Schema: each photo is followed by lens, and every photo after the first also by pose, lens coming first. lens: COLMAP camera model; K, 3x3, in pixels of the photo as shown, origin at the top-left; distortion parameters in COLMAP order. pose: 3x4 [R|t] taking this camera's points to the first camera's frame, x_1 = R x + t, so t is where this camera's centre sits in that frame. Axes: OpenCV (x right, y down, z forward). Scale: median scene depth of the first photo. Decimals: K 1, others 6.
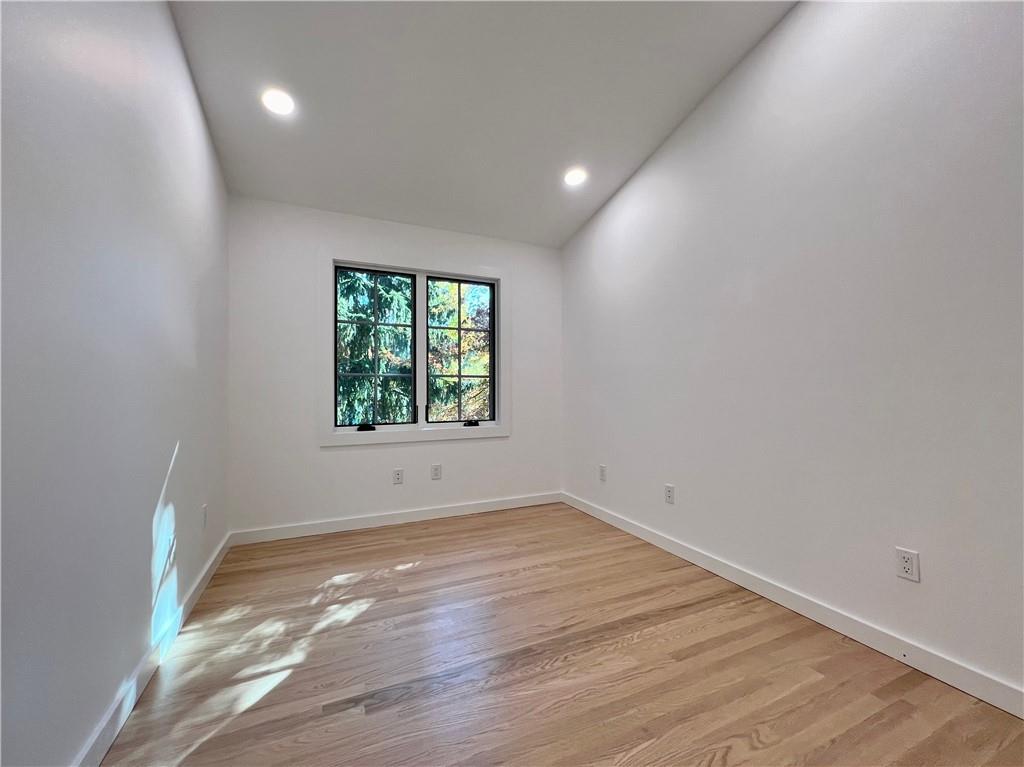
lens RADIAL K [[408.1, 0, 510.9], [0, 408.1, 388.5], [0, 0, 1]] dist [0.002723, -0.001047]
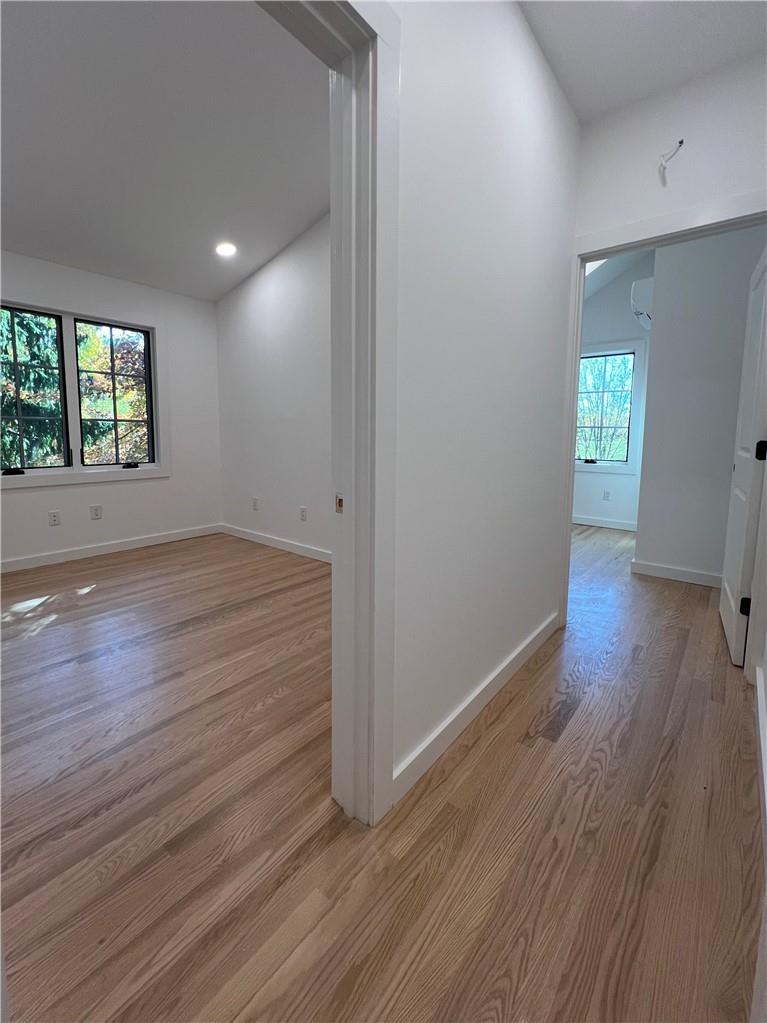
lens RADIAL K [[437.3, 0, 362.7], [0, 437.3, 477.3], [0, 0, 1]] dist [0.001228, -0.000175]
pose [[0.907139, -0.032856, 0.419546, -0.032998], [-0.013539, 0.994153, 0.107129, -0.017540], [-0.420613, -0.102861, 0.901390, -0.341882]]
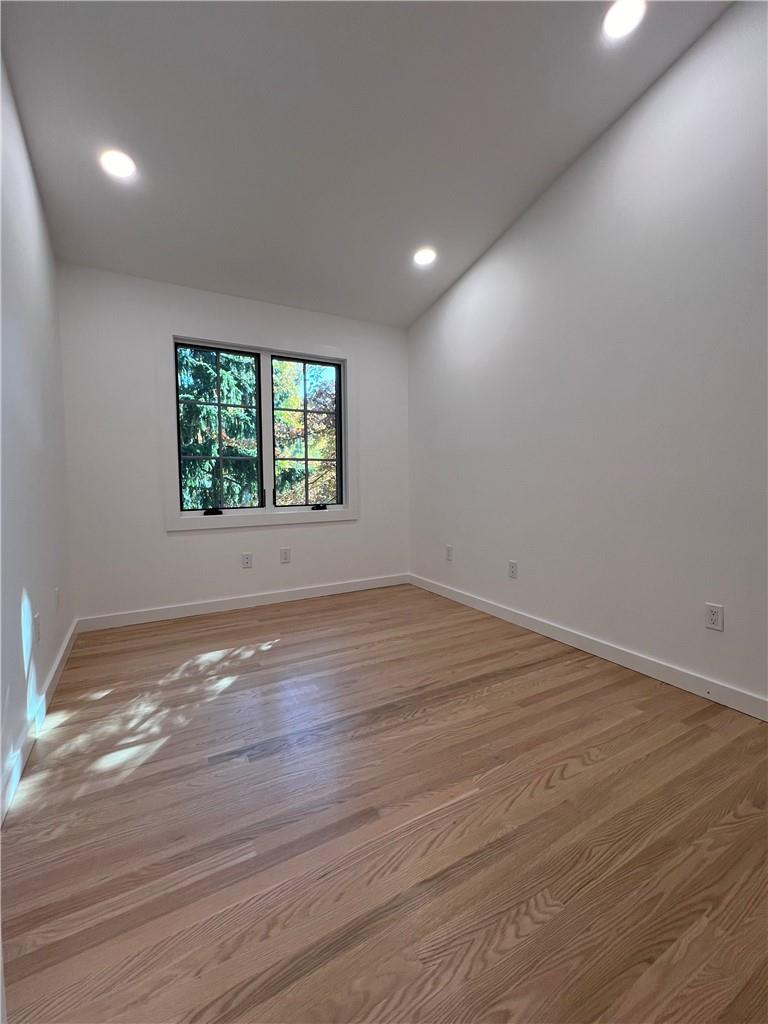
lens RADIAL K [[428.6, 0, 381.8], [0, 428.6, 503.9], [0, 0, 1]] dist [0.002037, -0.000531]
pose [[0.996169, -0.010515, 0.086809, -0.042398], [0.004968, 0.997945, 0.063877, 0.014125], [-0.087302, -0.063201, 0.994175, -0.062678]]
